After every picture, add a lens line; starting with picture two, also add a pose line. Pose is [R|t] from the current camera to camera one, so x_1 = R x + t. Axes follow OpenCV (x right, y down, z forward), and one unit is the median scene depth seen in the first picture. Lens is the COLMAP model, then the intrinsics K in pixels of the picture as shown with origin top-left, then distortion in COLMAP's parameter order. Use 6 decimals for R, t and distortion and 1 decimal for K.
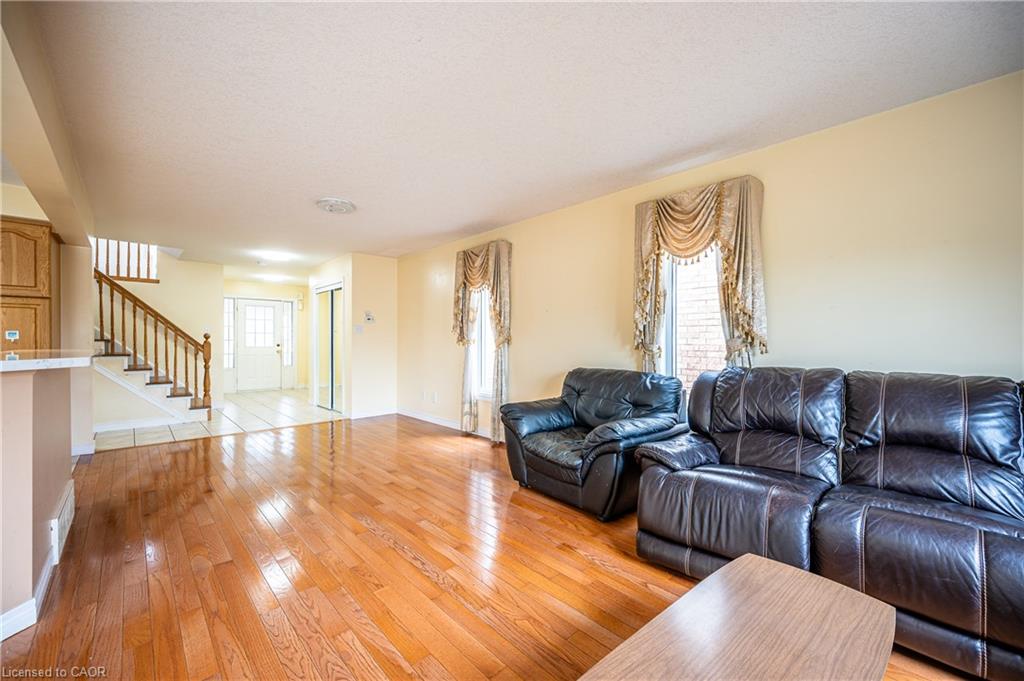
lens RADIAL K [[438.7, 0, 513.8], [0, 438.7, 342.2], [0, 0, 1]] dist [0.003709, 0.000253]
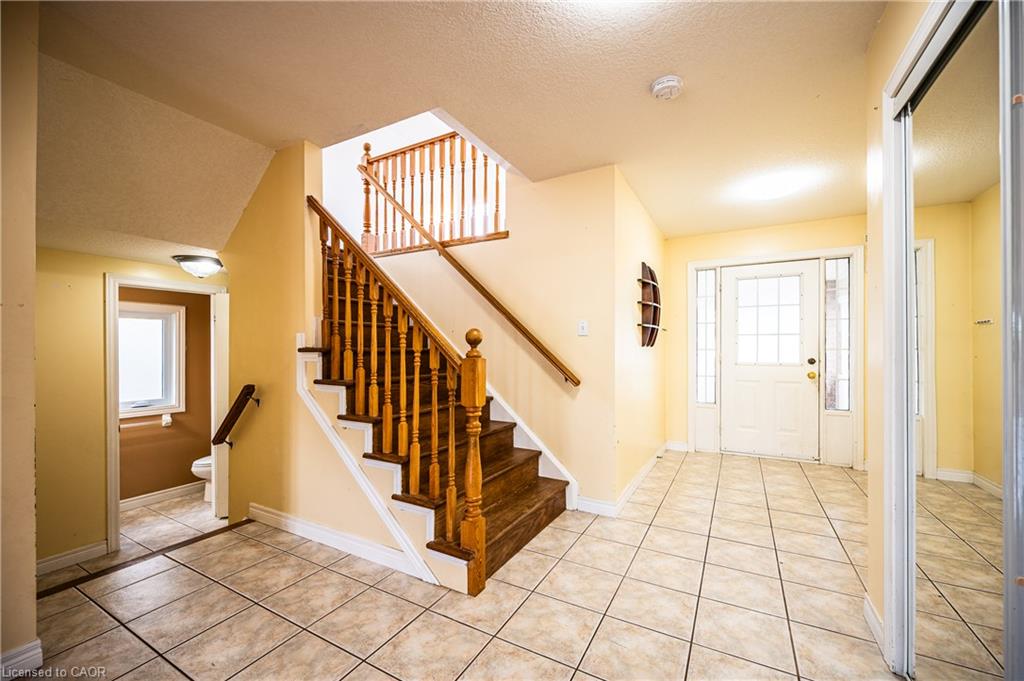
lens RADIAL K [[402.8, 0, 516.3], [0, 402.8, 348.0], [0, 0, 1]] dist [-0.004344, -0.000151]
pose [[0.326209, -0.006760, -0.945274, -0.115752], [-0.002156, 0.999967, -0.007895, -0.001070], [0.945295, 0.004613, 0.326183, 0.270022]]
